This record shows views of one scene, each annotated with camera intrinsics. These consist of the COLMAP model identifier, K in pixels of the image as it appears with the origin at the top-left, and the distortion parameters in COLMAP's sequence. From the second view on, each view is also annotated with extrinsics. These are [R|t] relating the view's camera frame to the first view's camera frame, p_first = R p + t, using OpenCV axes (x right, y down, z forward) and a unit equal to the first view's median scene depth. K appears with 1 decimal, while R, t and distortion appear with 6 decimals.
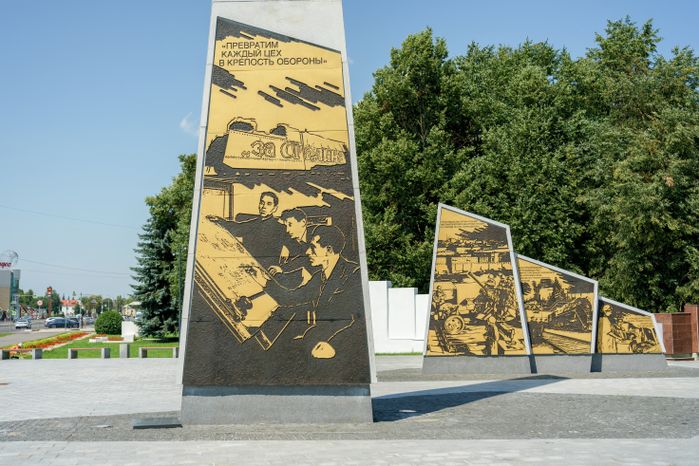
lens RADIAL K [[880.3, 0, 349.6], [0, 880.3, 230.5], [0, 0, 1]] dist [0.078806, 0.000000]
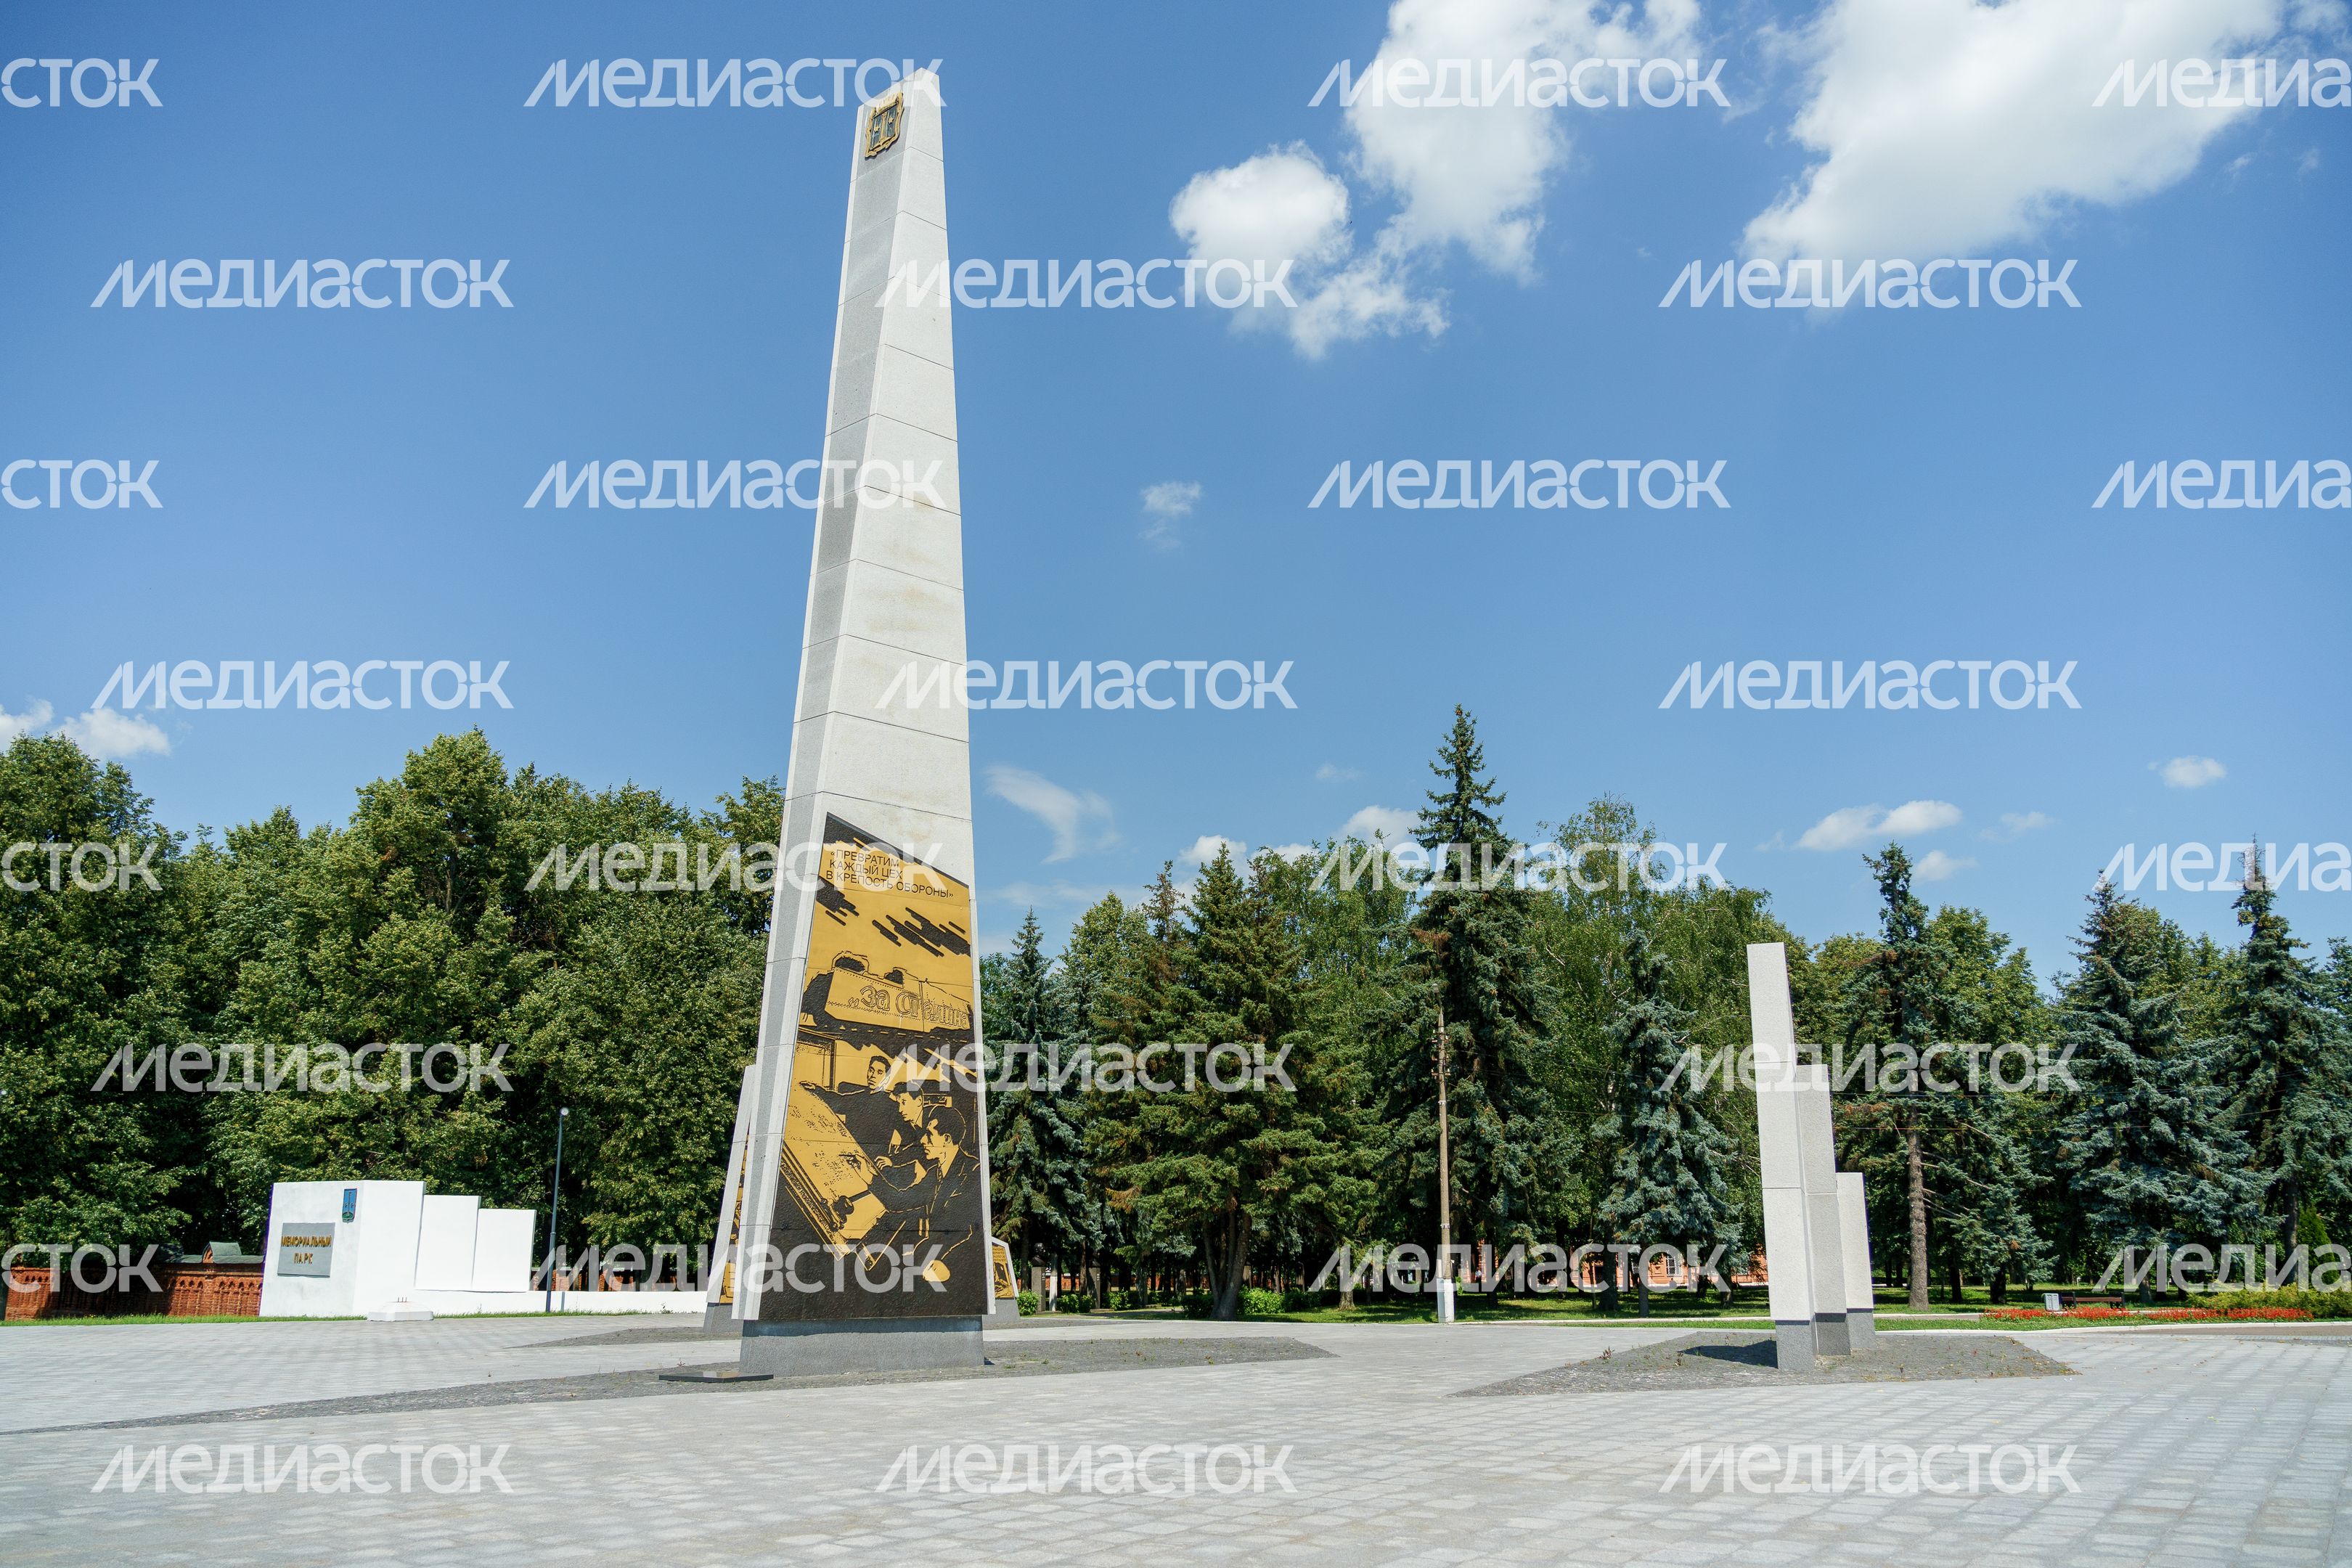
lens RADIAL K [[1671.5, 0, 1176.4], [0, 1671.5, 790.1], [0, 0, 1]] dist [-0.081220, -0.001408]
pose [[0.736497, 0.188777, 0.649565, -0.867259], [-0.061696, 0.975013, -0.213407, 0.022097], [-0.673621, 0.117098, 0.729741, -0.233269]]
